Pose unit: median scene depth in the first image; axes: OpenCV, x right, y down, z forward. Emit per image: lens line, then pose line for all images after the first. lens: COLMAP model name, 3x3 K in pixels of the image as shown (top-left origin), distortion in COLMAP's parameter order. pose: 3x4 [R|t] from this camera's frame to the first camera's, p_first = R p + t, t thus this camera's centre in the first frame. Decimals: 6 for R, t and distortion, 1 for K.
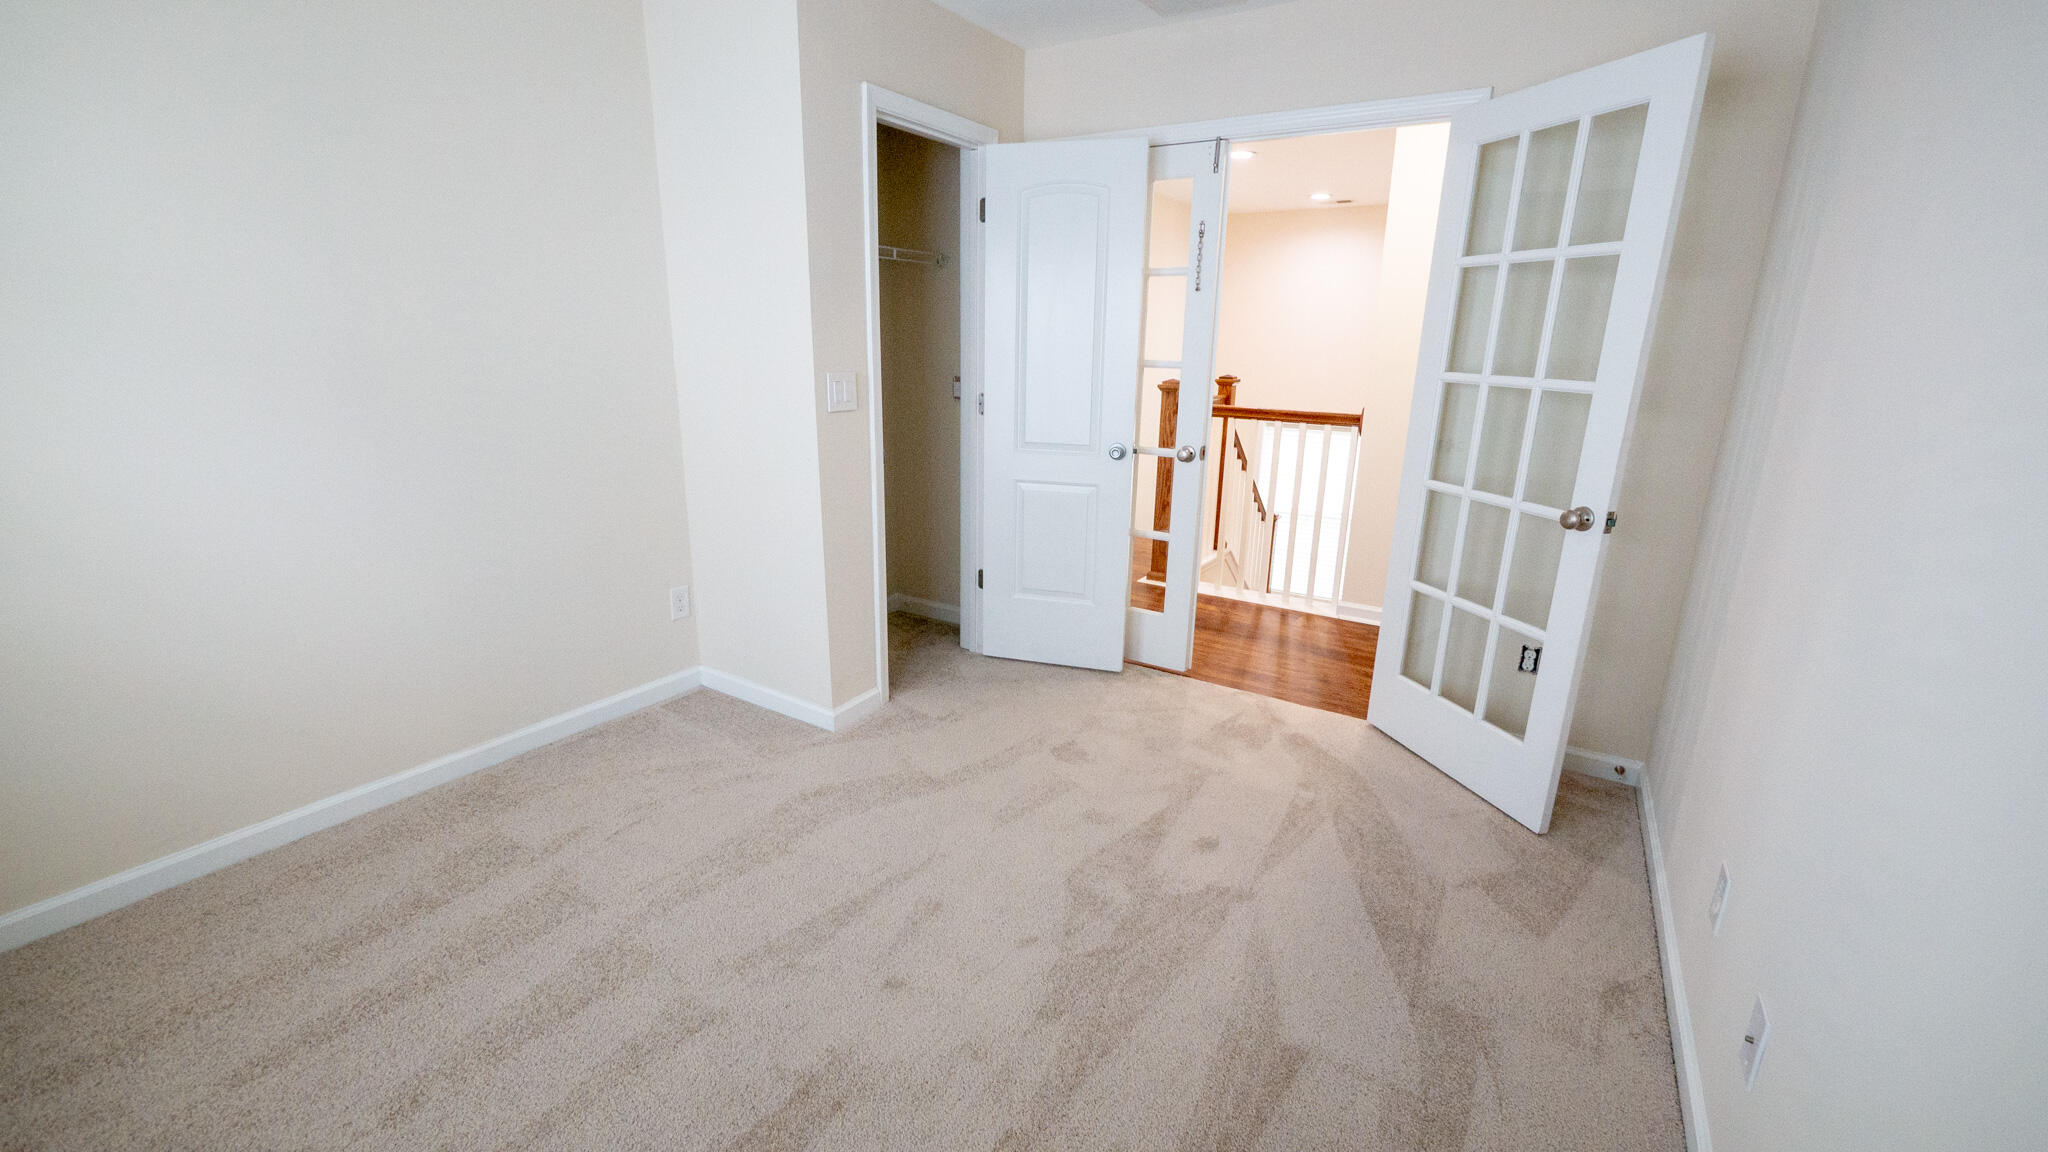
lens RADIAL K [[839.8, 0, 1010.7], [0, 839.8, 575.8], [0, 0, 1]] dist [-0.005682, -0.000066]
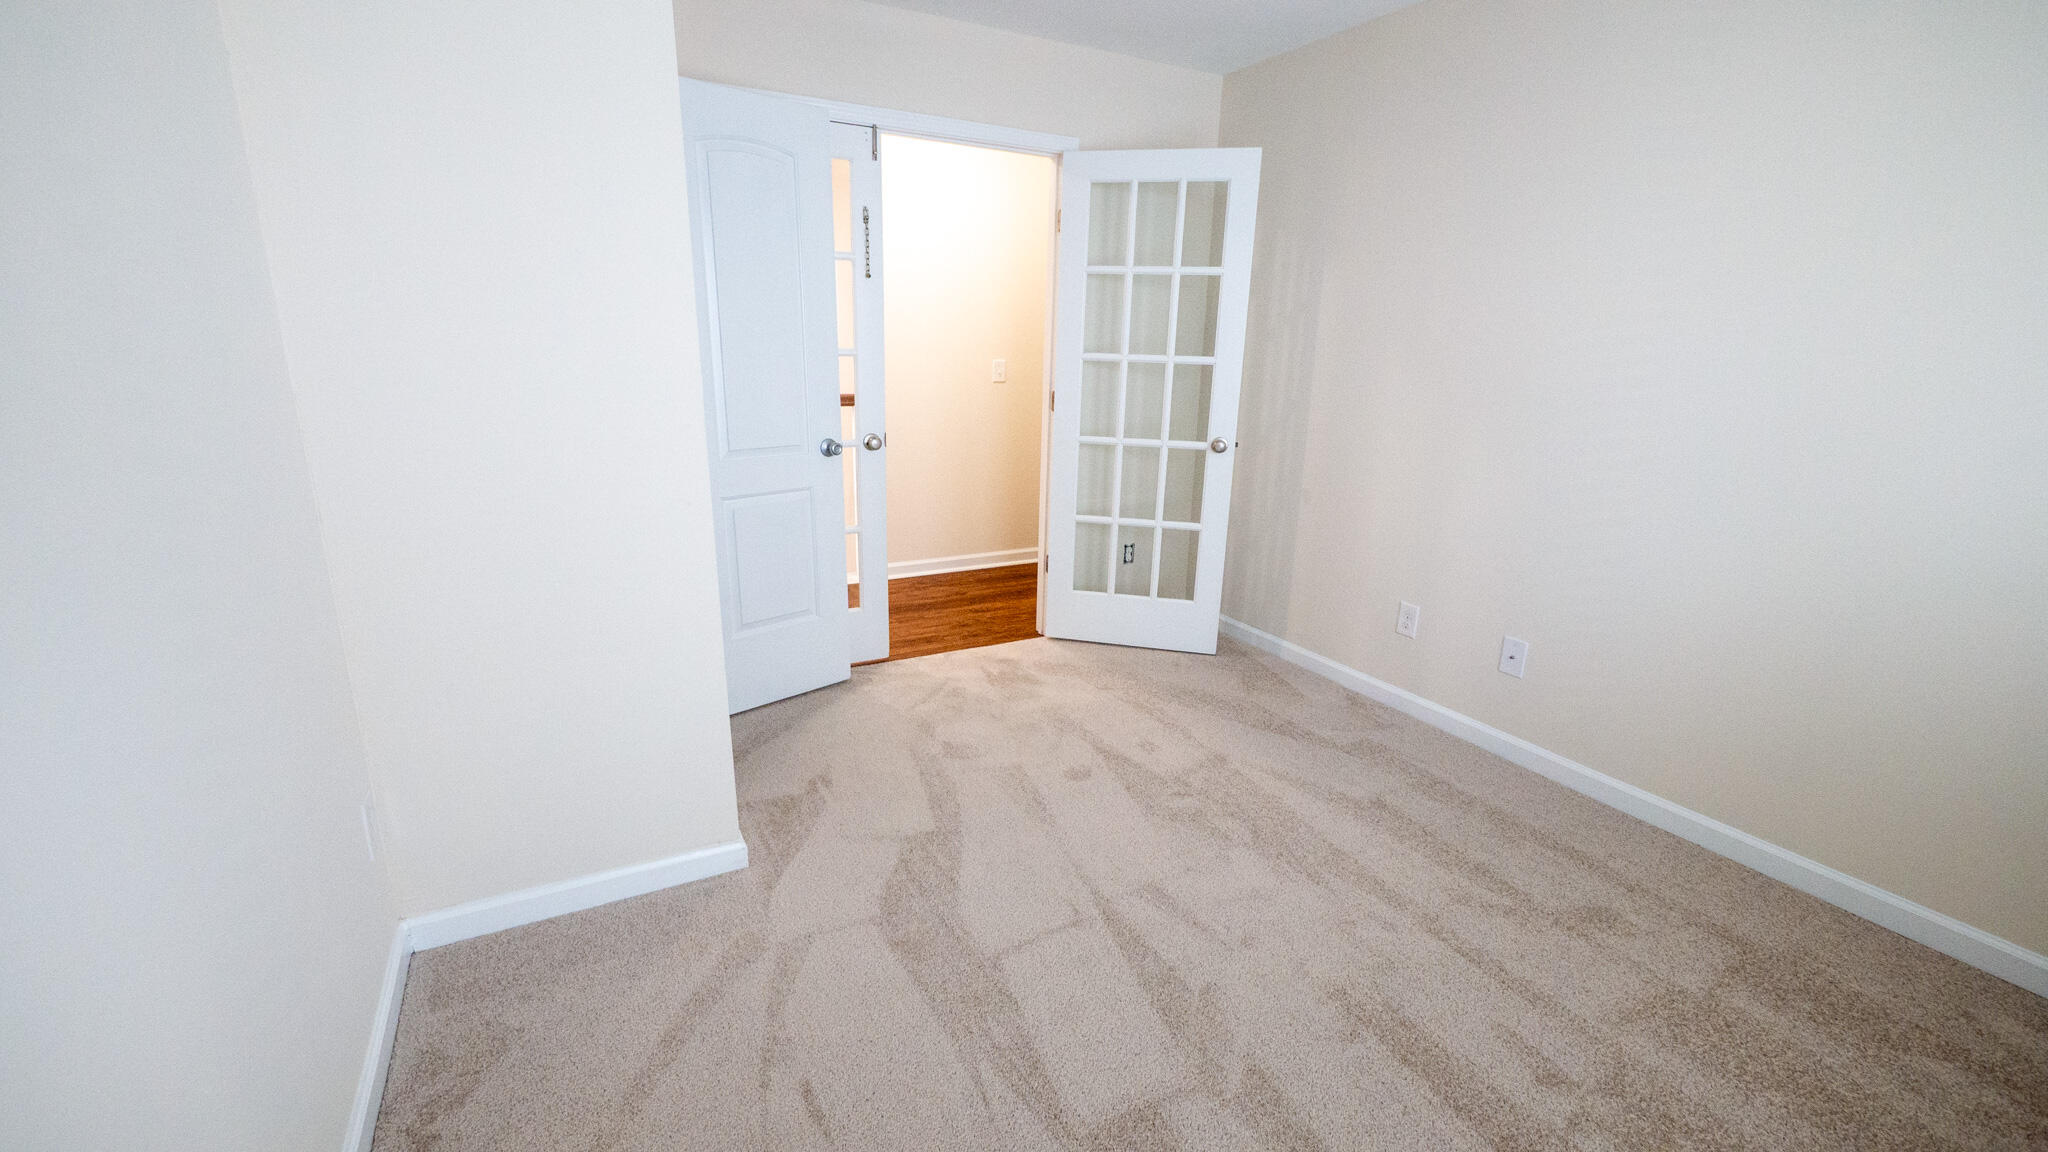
lens RADIAL K [[839.8, 0, 1009.7], [0, 839.8, 575.4], [0, 0, 1]] dist [-0.005682, -0.000066]
pose [[0.488003, -0.241215, 0.838849, -0.694761], [0.226792, 0.963089, 0.145004, -0.119031], [-0.842863, 0.119482, 0.524696, 0.427498]]
